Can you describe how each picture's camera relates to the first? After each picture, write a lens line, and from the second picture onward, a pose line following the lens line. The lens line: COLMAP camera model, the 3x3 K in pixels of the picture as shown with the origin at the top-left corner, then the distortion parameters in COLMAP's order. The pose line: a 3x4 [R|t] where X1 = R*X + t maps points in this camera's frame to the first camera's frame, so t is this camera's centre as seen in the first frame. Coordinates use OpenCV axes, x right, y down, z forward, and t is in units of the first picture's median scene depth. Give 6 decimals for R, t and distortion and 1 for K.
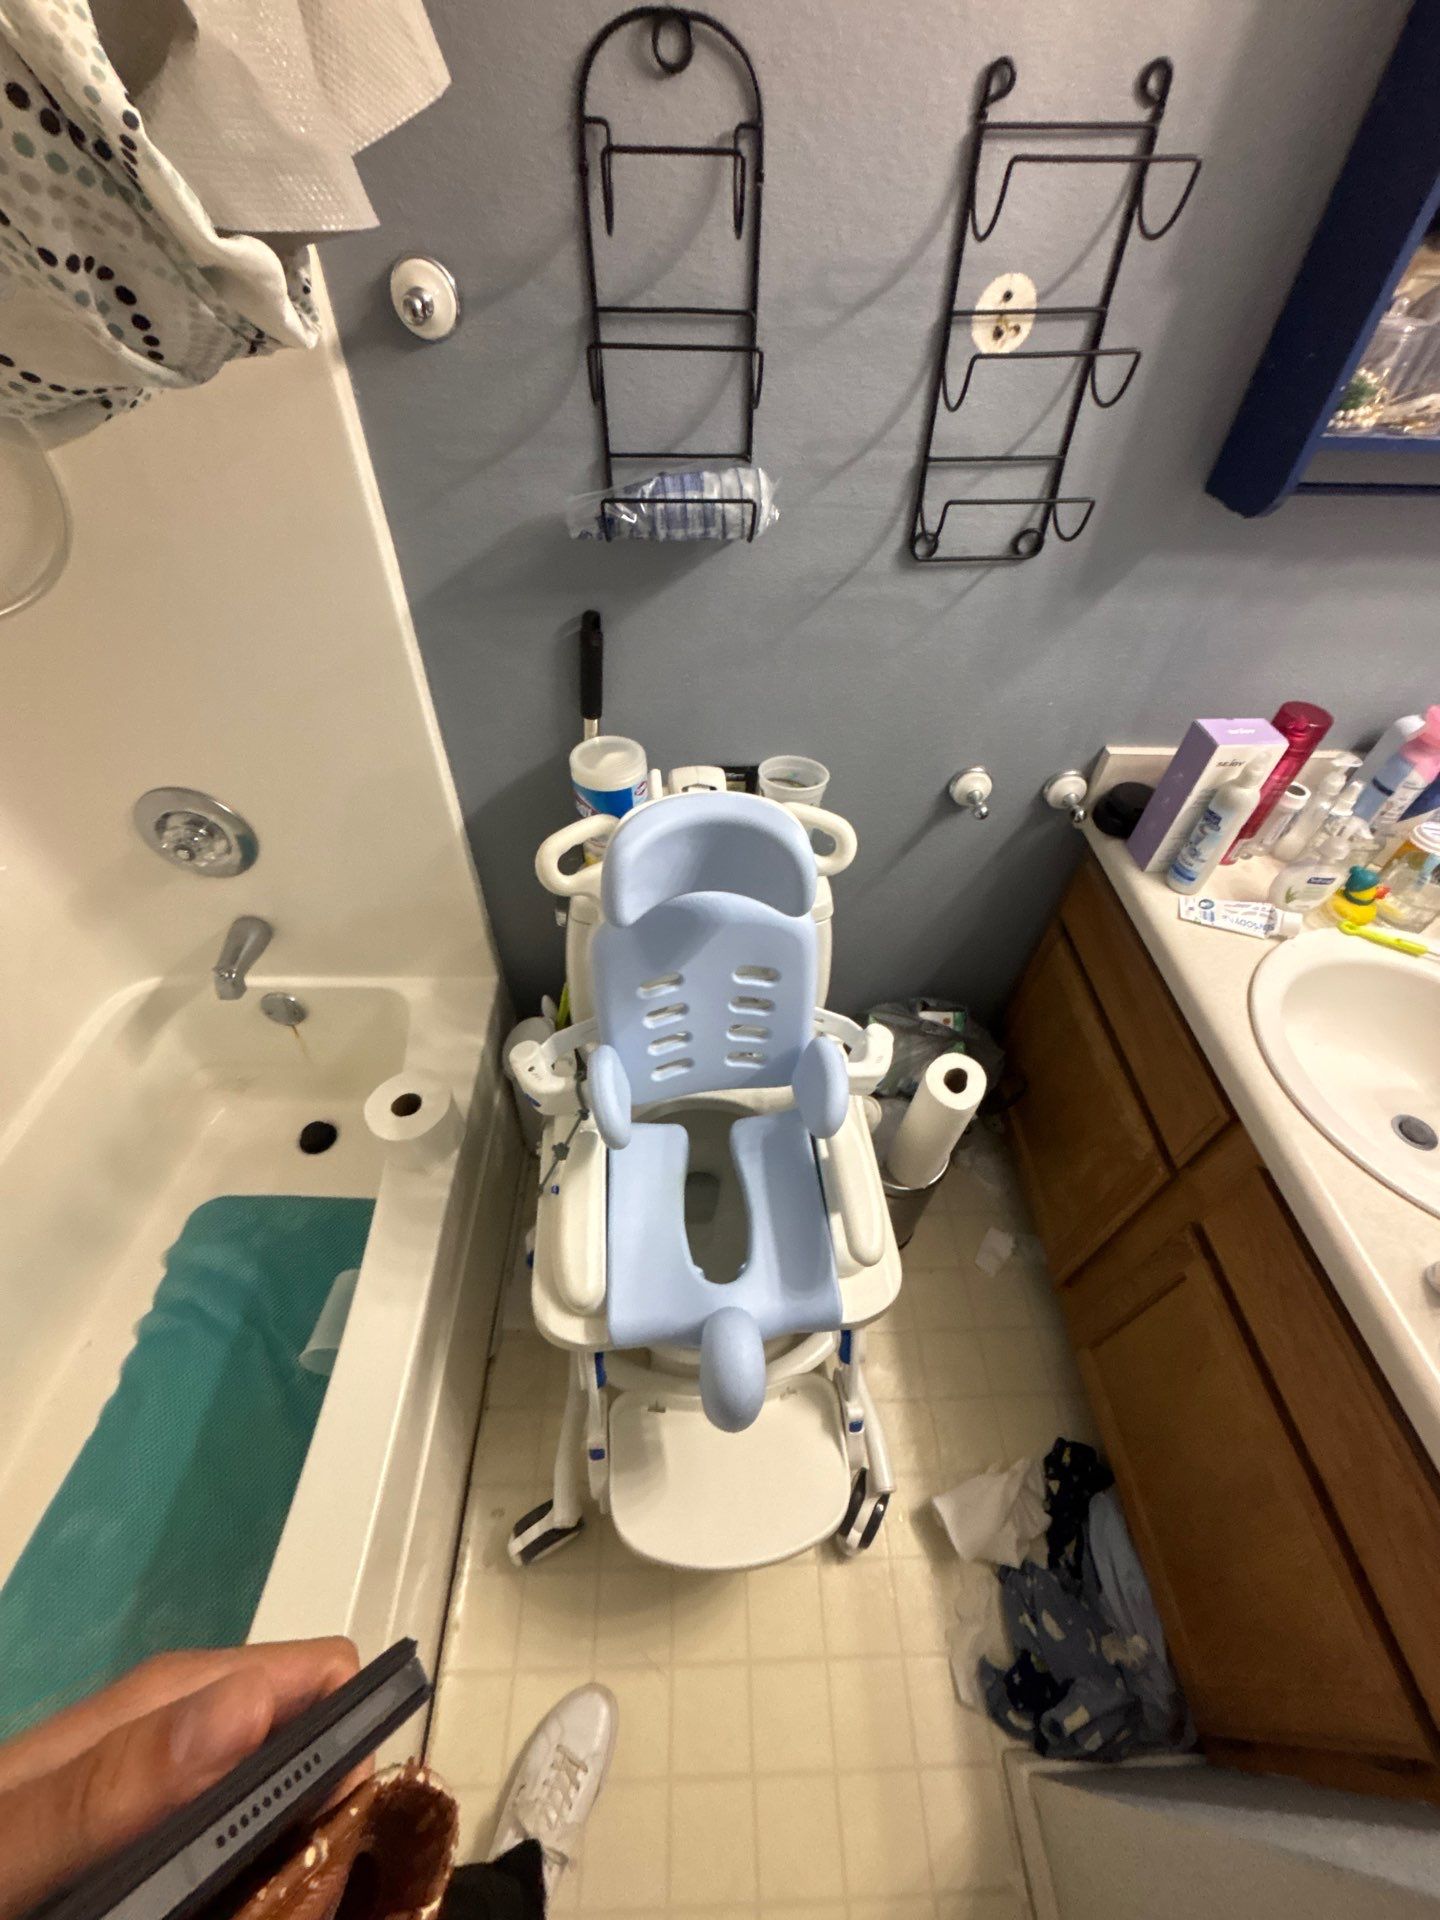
lens RADIAL K [[767.9, 0, 721.0], [0, 767.9, 957.5], [0, 0, 1]] dist [-0.002058, -0.000356]
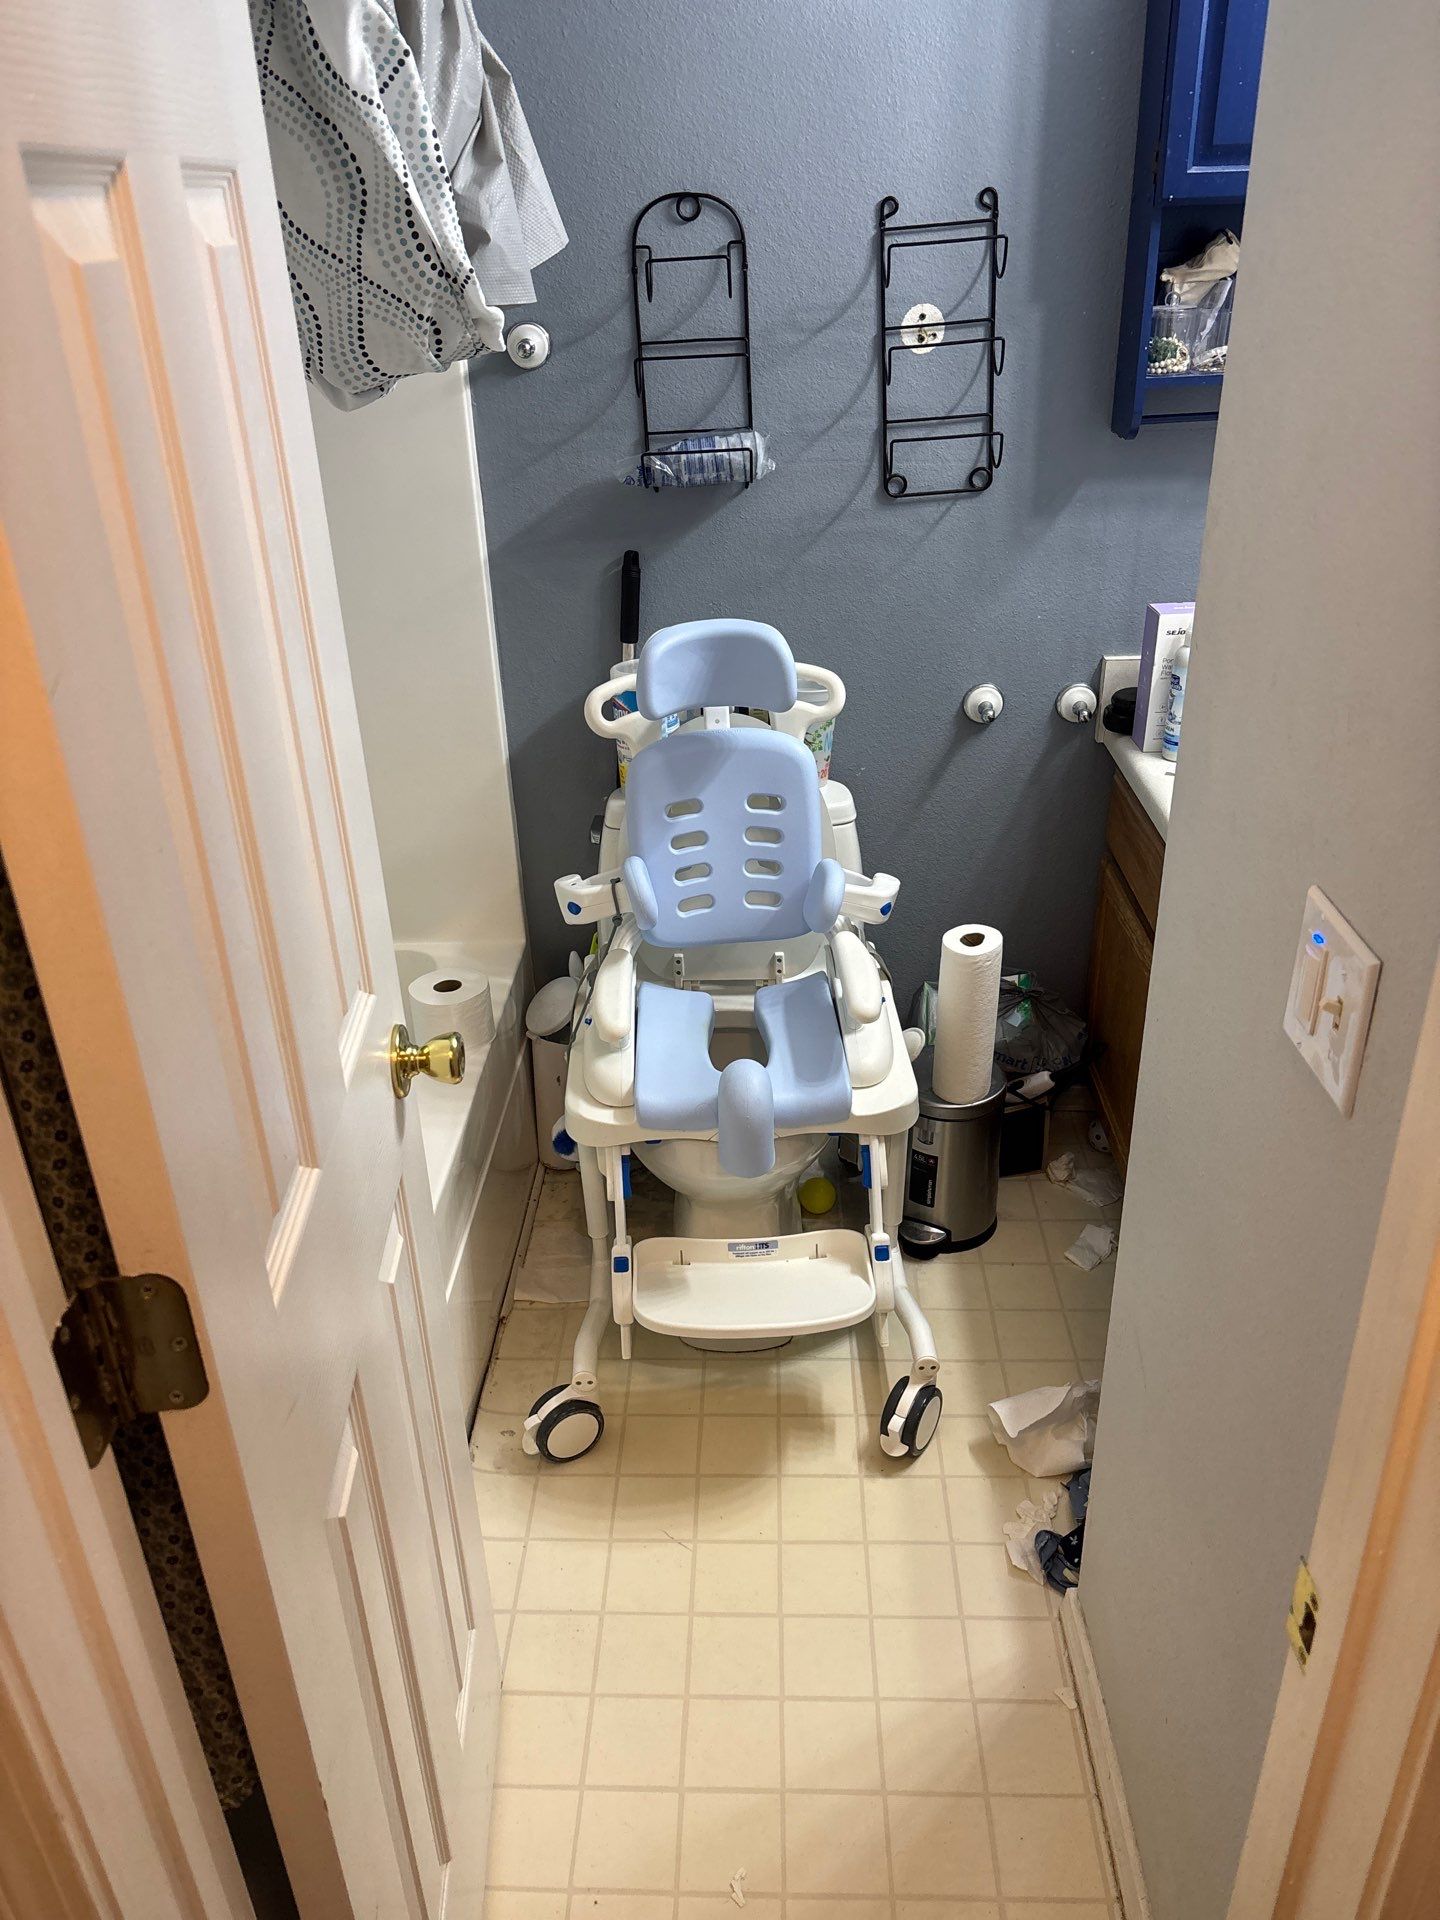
lens RADIAL K [[1436.7, 0, 695.8], [0, 1436.7, 985.2], [0, 0, 1]] dist [-0.000368, -0.006494]
pose [[0.994778, -0.029054, -0.097836, 0.161776], [-0.004032, 0.946687, -0.322131, 1.101624], [0.101980, 0.320843, 0.941626, -1.087447]]
